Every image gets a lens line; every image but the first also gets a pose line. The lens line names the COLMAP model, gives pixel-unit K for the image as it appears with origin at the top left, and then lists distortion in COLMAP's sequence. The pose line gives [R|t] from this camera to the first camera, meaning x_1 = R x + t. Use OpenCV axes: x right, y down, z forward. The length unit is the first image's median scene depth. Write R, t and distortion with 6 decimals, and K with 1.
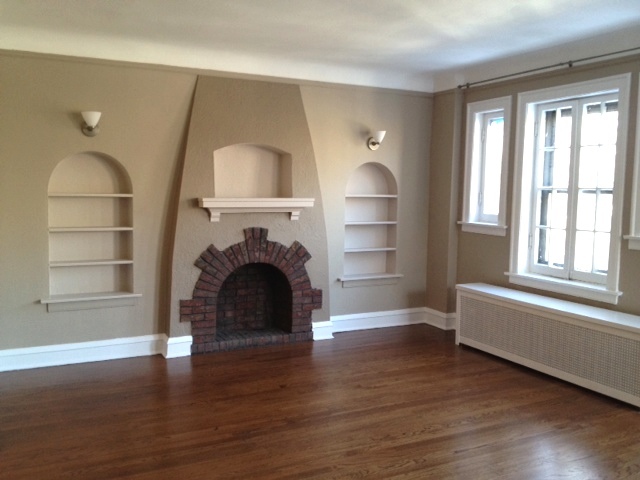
lens RADIAL K [[594.1, 0, 320.0], [0, 594.1, 240.0], [0, 0, 1]] dist [0.165659, -0.336327]
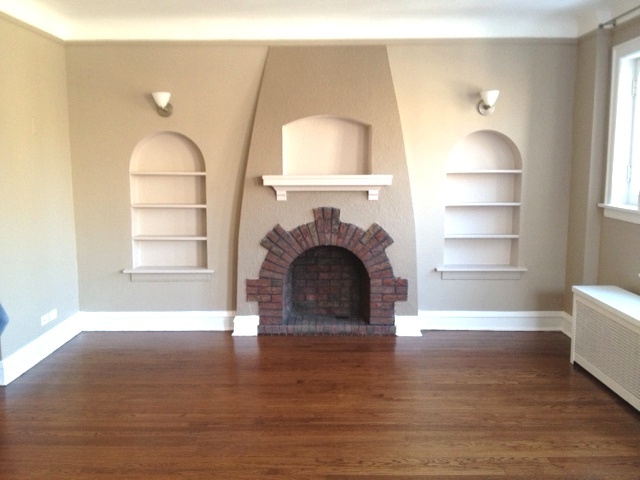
lens RADIAL K [[594.1, 0, 320.0], [0, 594.1, 240.0], [0, 0, 1]] dist [0.165659, -0.336327]
pose [[0.888387, 0.042629, -0.457112, 0.306425], [-0.026974, 0.998806, 0.040723, -0.007625], [0.458302, -0.023848, 0.888476, 0.171877]]
